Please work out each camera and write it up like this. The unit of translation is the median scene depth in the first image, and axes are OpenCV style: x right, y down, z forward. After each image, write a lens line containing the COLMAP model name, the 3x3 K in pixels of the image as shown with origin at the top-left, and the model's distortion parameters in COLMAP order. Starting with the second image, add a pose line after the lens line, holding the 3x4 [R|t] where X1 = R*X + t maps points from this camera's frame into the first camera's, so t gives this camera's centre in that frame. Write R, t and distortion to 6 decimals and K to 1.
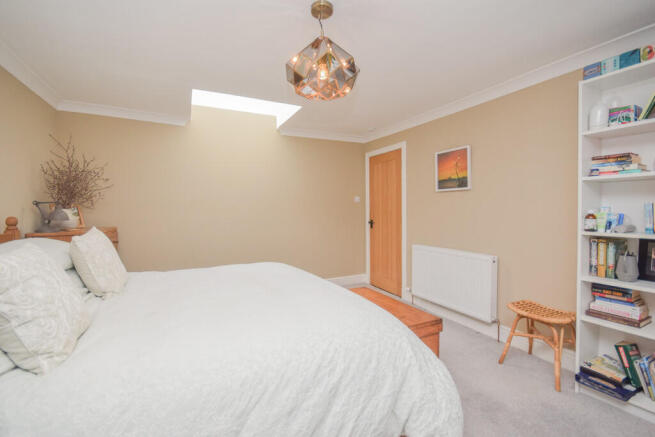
lens RADIAL K [[294.1, 0, 326.0], [0, 294.1, 214.4], [0, 0, 1]] dist [-0.004763, -0.001755]
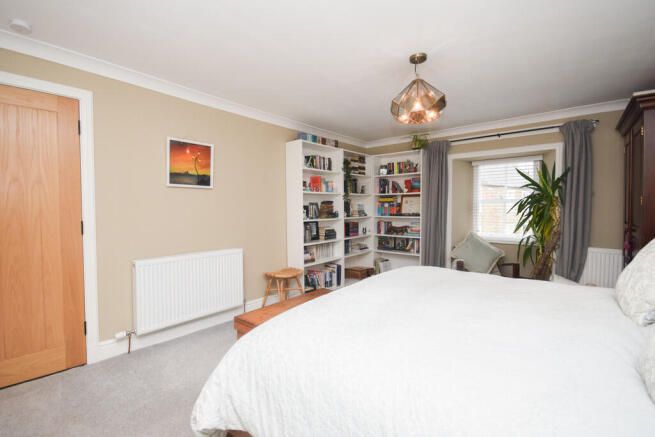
lens RADIAL K [[294.1, 0, 324.2], [0, 294.1, 217.1], [0, 0, 1]] dist [-0.004763, -0.001755]
pose [[-0.399939, -0.018056, 0.916364, -0.554426], [0.027352, 0.999126, 0.031624, -0.008130], [-0.916134, 0.037712, -0.399095, 0.990097]]
